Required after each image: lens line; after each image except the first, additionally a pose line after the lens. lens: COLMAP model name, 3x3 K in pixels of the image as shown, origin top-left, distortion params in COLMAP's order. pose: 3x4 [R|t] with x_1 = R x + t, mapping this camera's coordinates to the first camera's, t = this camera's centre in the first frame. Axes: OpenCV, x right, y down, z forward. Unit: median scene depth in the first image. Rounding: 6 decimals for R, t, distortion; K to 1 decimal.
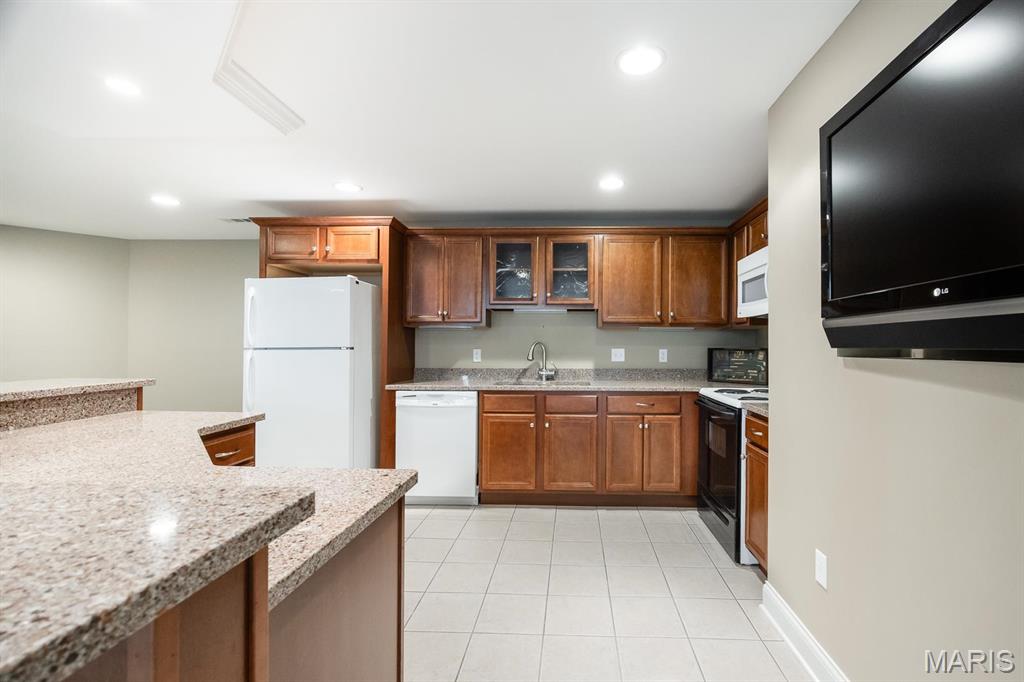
lens RADIAL K [[463.1, 0, 560.1], [0, 463.1, 337.9], [0, 0, 1]] dist [0.001755, 0.000100]
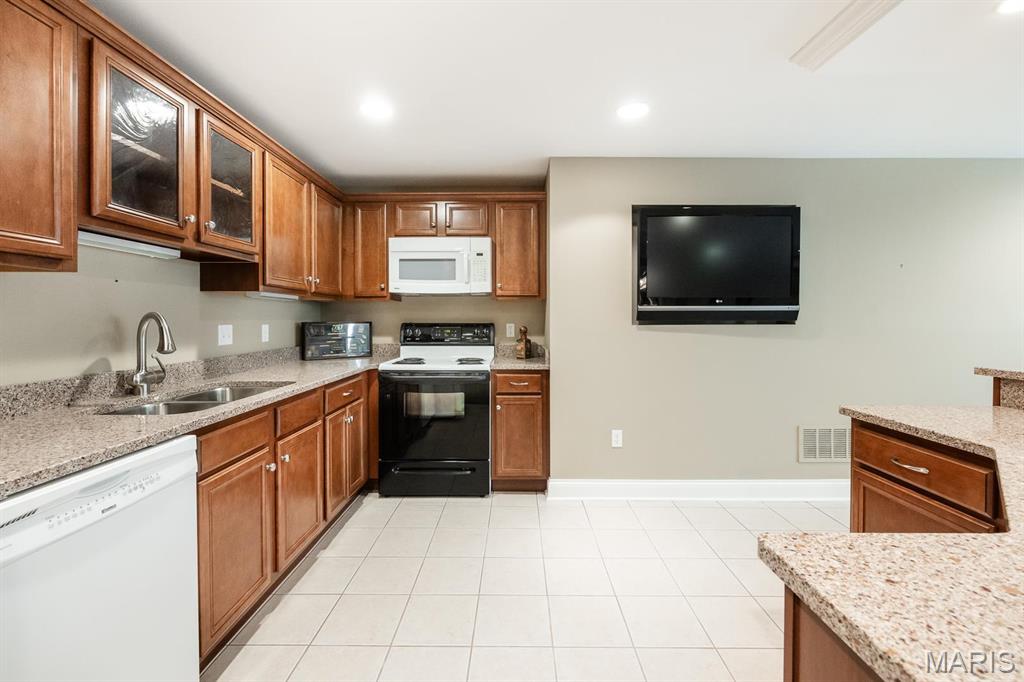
lens RADIAL K [[434.7, 0, 516.0], [0, 434.7, 320.9], [0, 0, 1]] dist [-0.004369, -0.000162]
pose [[-0.044580, -0.009688, 0.998959, -0.528756], [-0.015180, 0.999844, 0.009019, 0.006227], [-0.998890, -0.014762, -0.044720, 0.671480]]
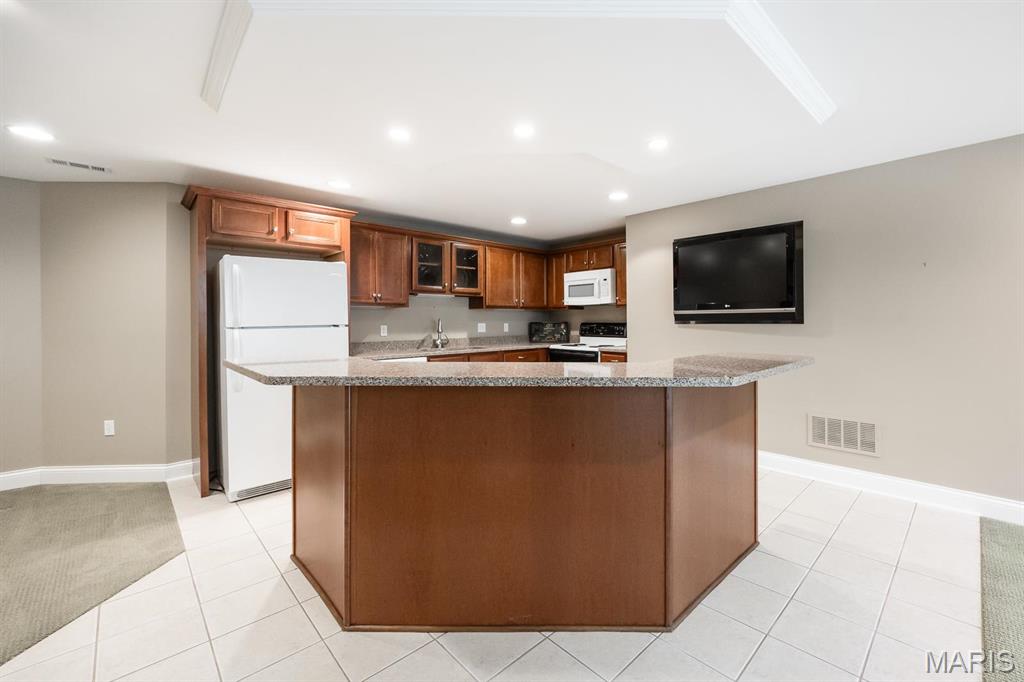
lens RADIAL K [[434.7, 0, 568.6], [0, 434.7, 319.4], [0, 0, 1]] dist [-0.004369, -0.000162]
pose [[0.656791, -0.006544, 0.754045, -0.778018], [-0.003535, 0.999925, 0.011758, -0.006559], [-0.754065, -0.010388, 0.656718, -0.109382]]
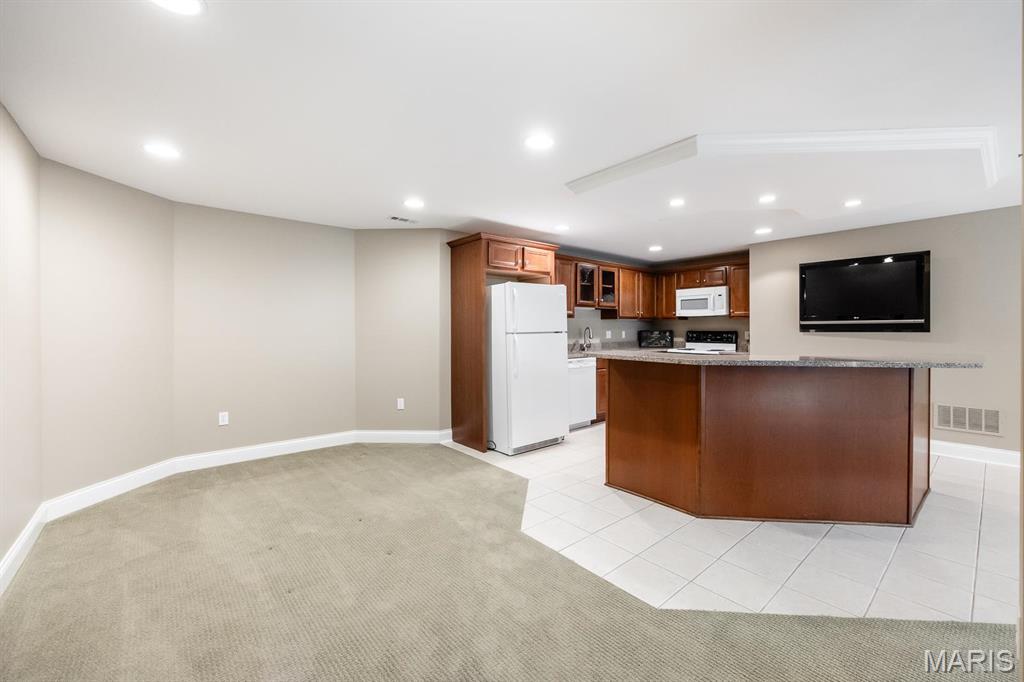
lens RADIAL K [[422.2, 0, 527.6], [0, 422.2, 336.5], [0, 0, 1]] dist [0.003542, -0.000150]
pose [[0.716107, -0.017795, 0.697764, -1.317722], [-0.005659, 0.999494, 0.031298, -0.005466], [-0.697968, -0.026361, 0.715644, 0.061904]]
